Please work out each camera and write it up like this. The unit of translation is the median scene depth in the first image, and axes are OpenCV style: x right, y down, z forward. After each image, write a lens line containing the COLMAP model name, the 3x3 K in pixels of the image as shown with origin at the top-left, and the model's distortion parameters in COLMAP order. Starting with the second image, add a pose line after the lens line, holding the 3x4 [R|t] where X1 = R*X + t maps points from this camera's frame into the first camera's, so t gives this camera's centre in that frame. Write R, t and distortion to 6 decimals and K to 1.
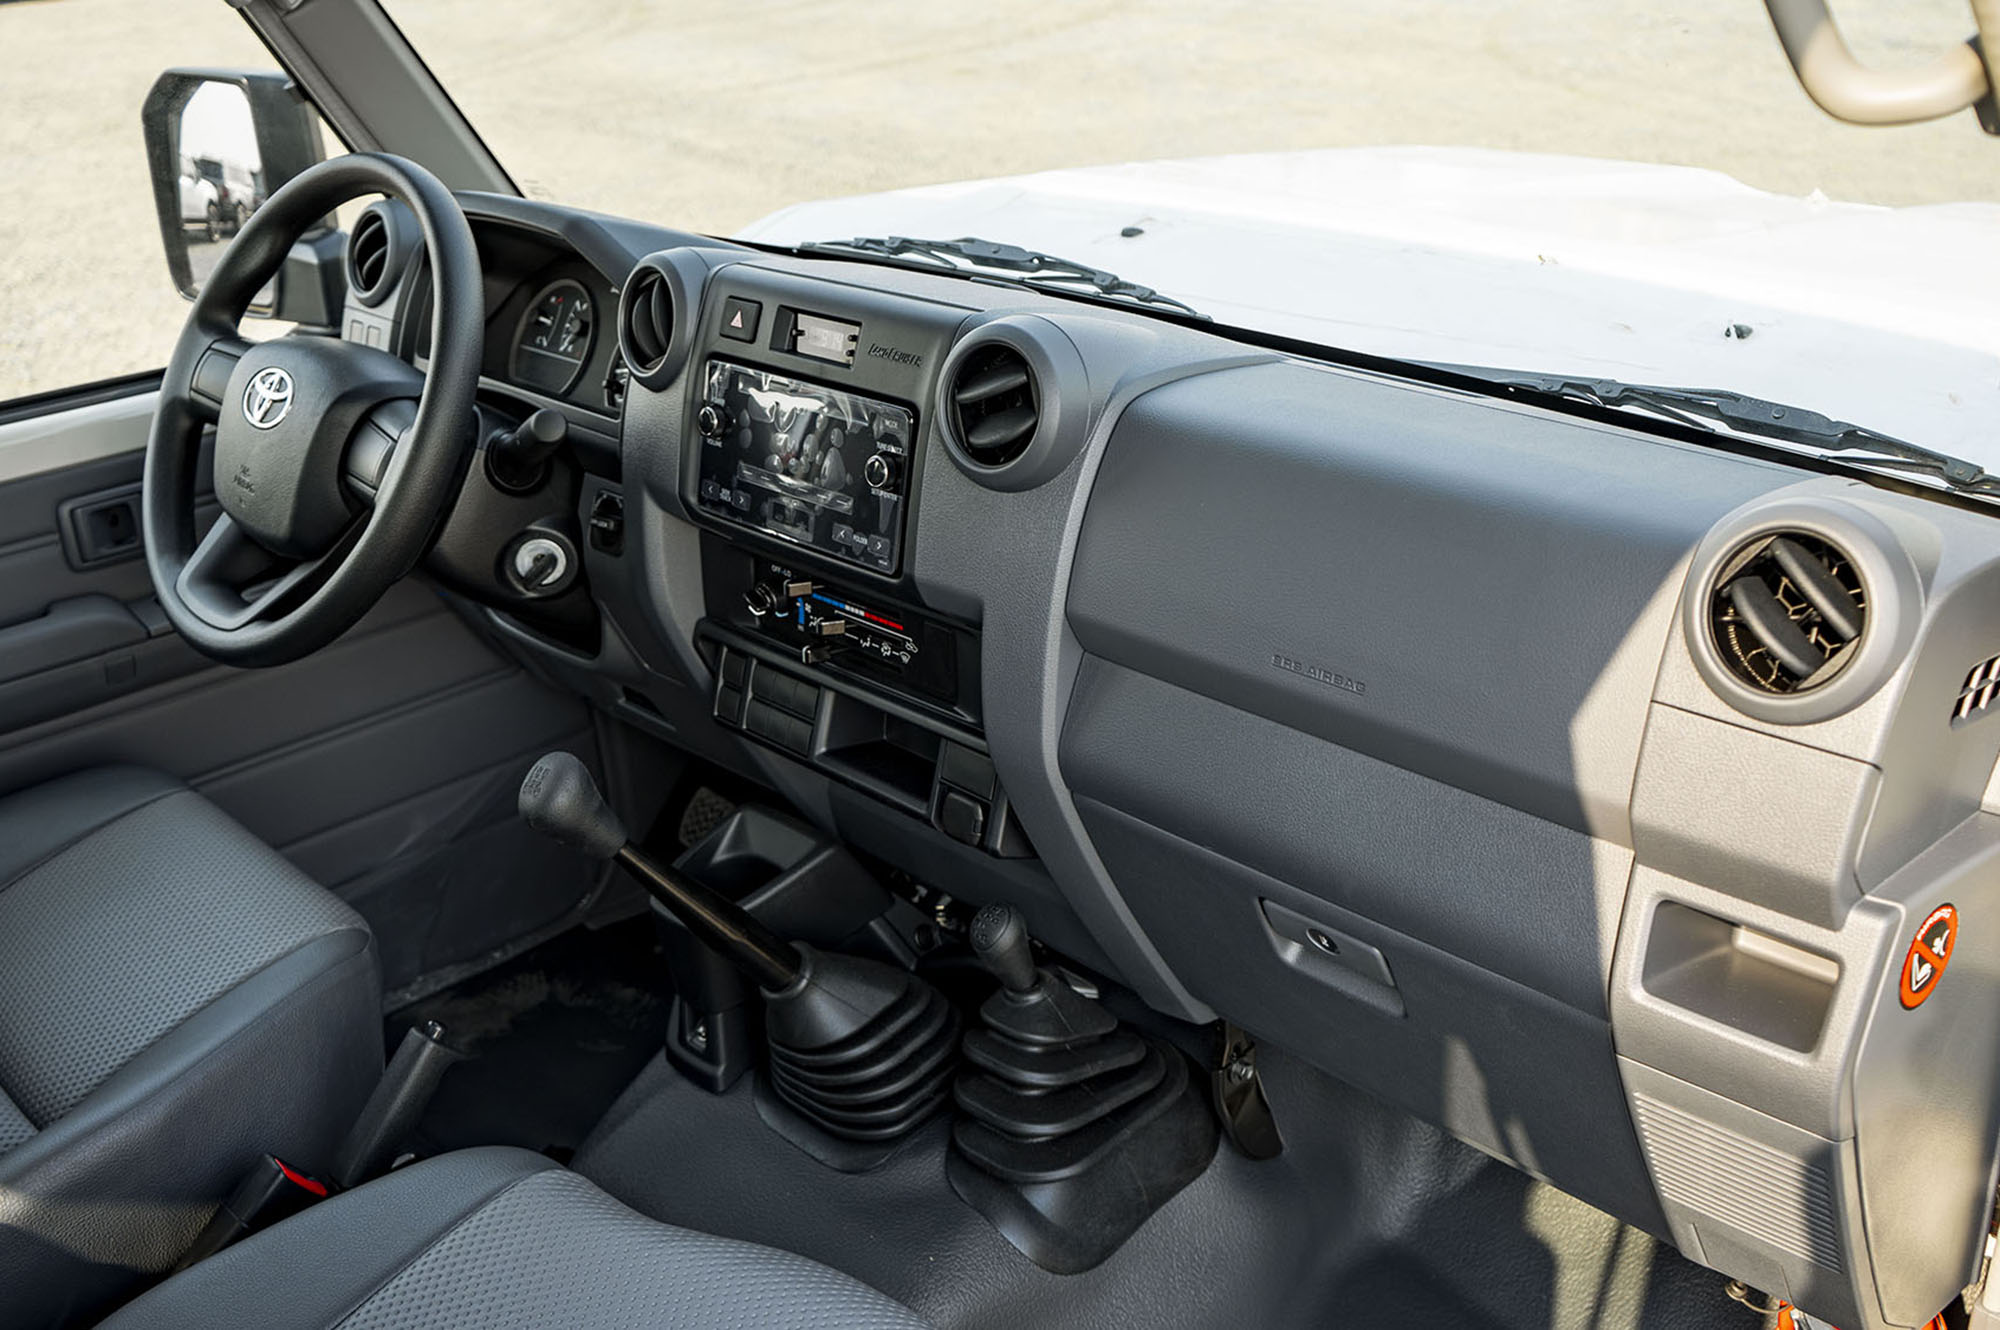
lens RADIAL K [[1947.2, 0, 1001.5], [0, 1947.2, 629.5], [0, 0, 1]] dist [0.048703, -0.002409]
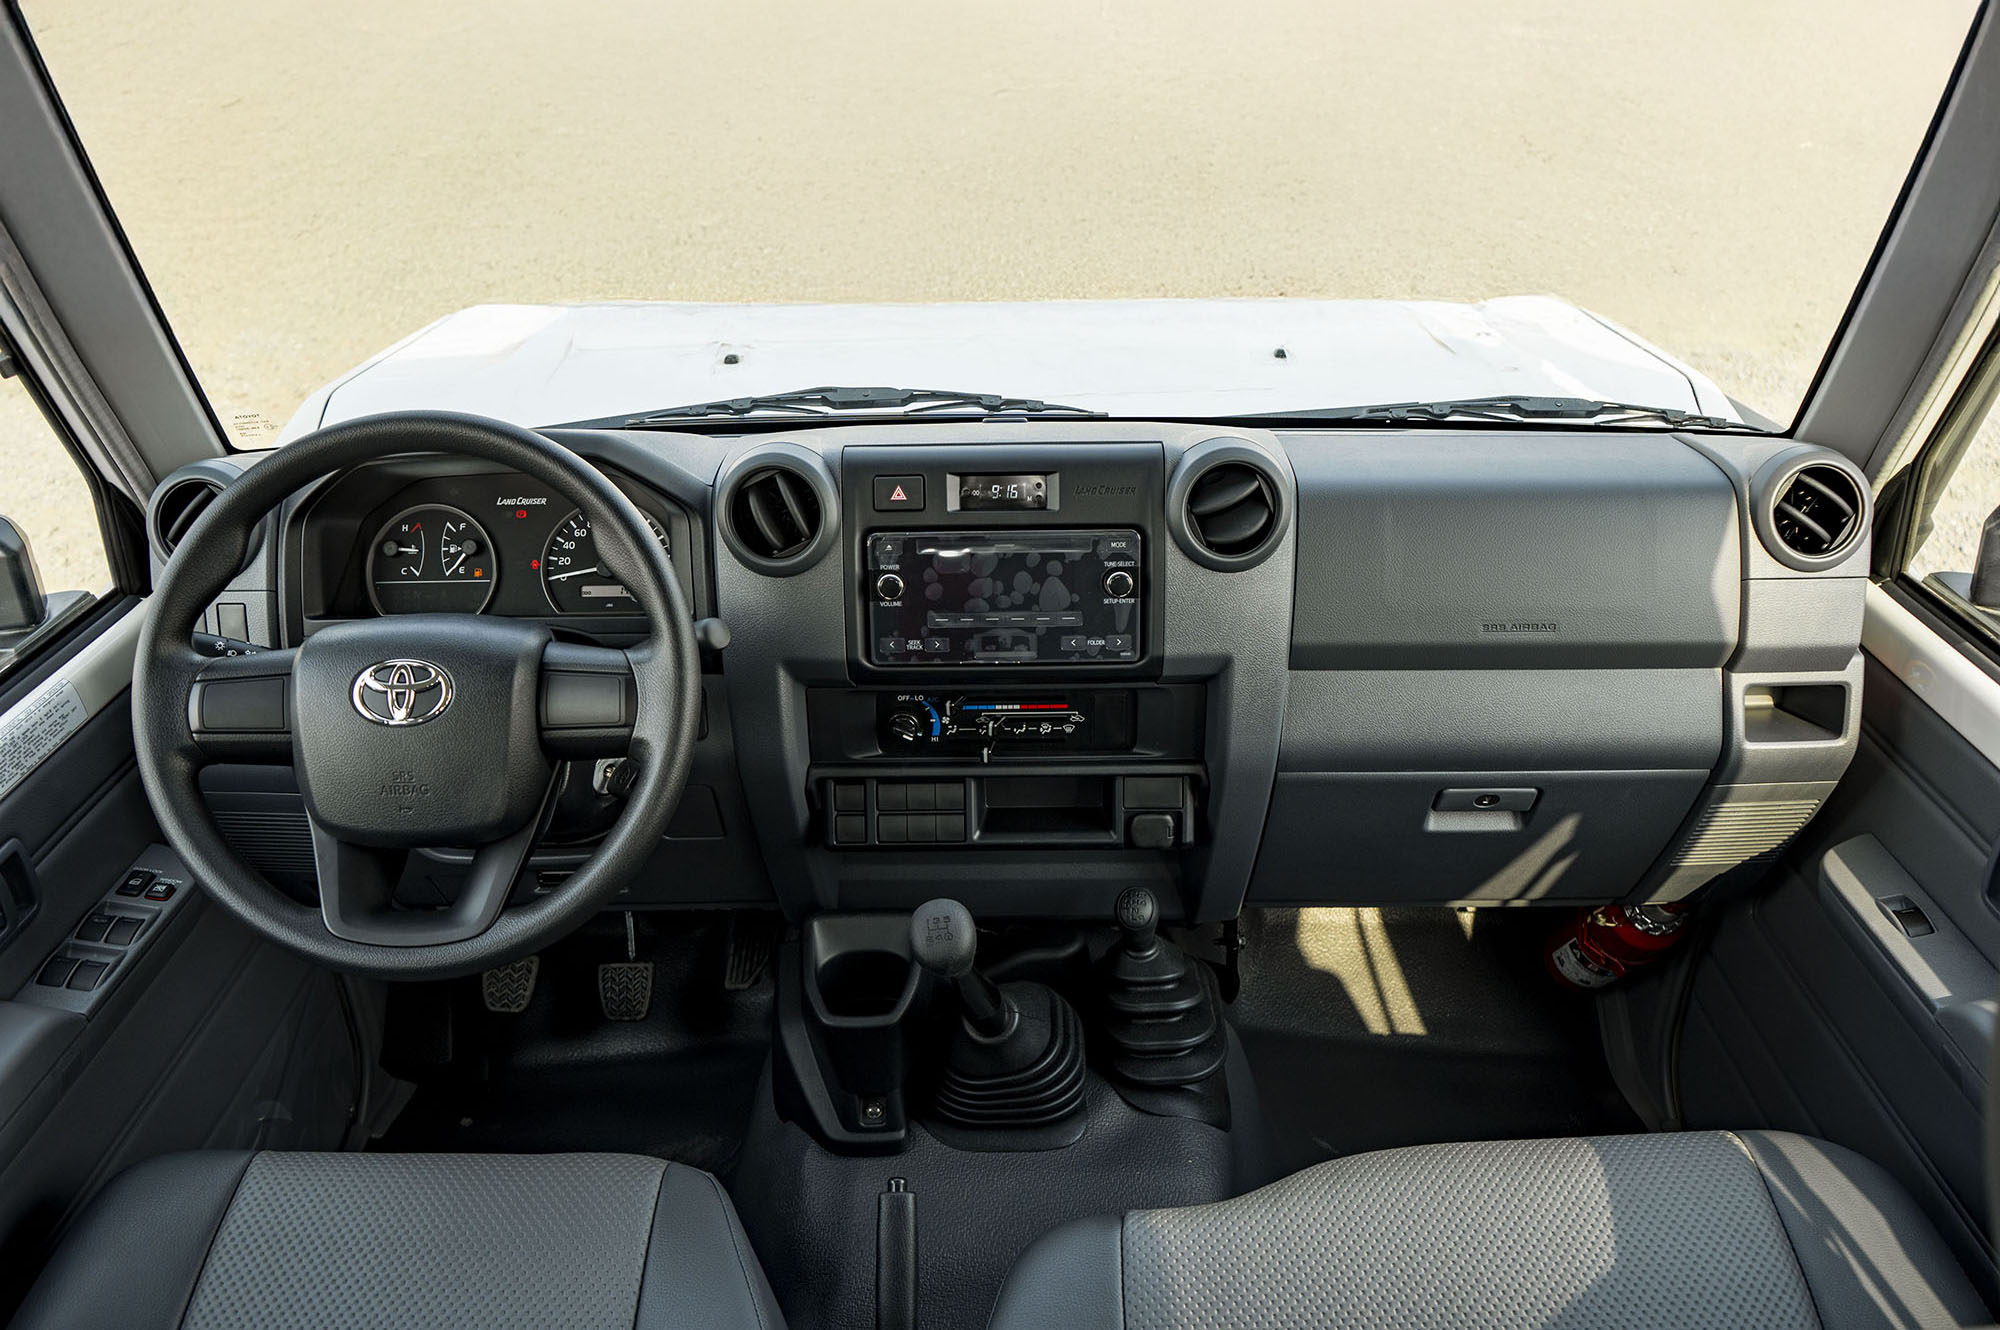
lens RADIAL K [[1733.8, 0, 1000.0], [0, 1733.8, 665.0], [0, 0, 1]] dist [-0.000937, 0.000792]
pose [[0.705114, -0.290629, 0.646799, -0.801463], [0.262896, 0.954288, 0.142196, -0.197286], [-0.658559, 0.069777, 0.749287, 0.204073]]
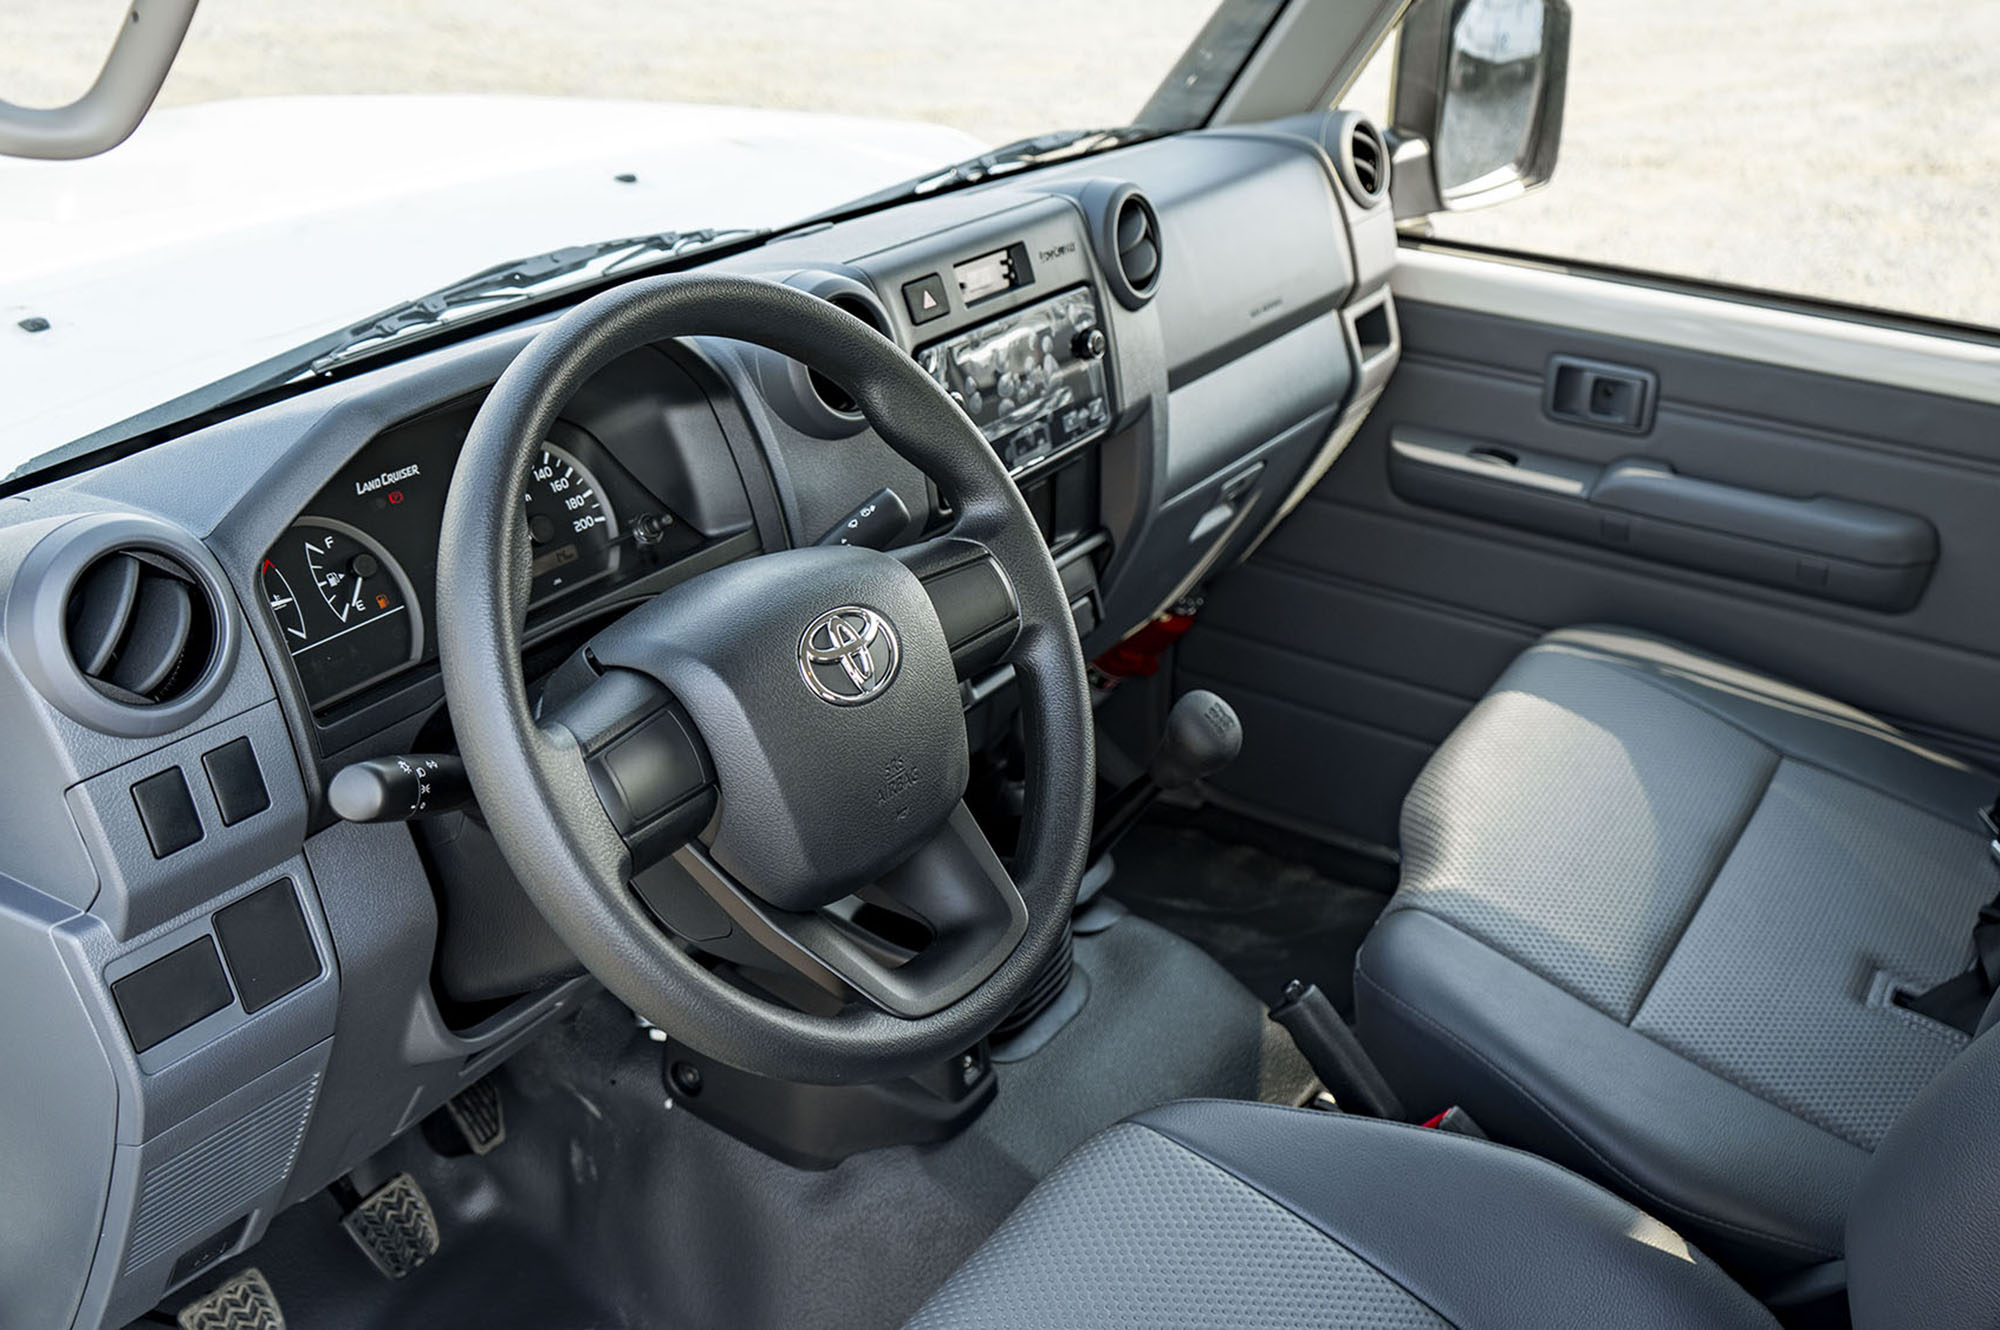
lens RADIAL K [[1906.8, 0, 1000.0], [0, 1906.8, 665.0], [0, 0, 1]] dist [0.056931, -0.000699]
pose [[-0.213706, -0.395657, 0.893188, -1.078732], [0.370259, 0.813289, 0.448853, -0.430998], [-0.904012, 0.426633, -0.027310, 1.092677]]
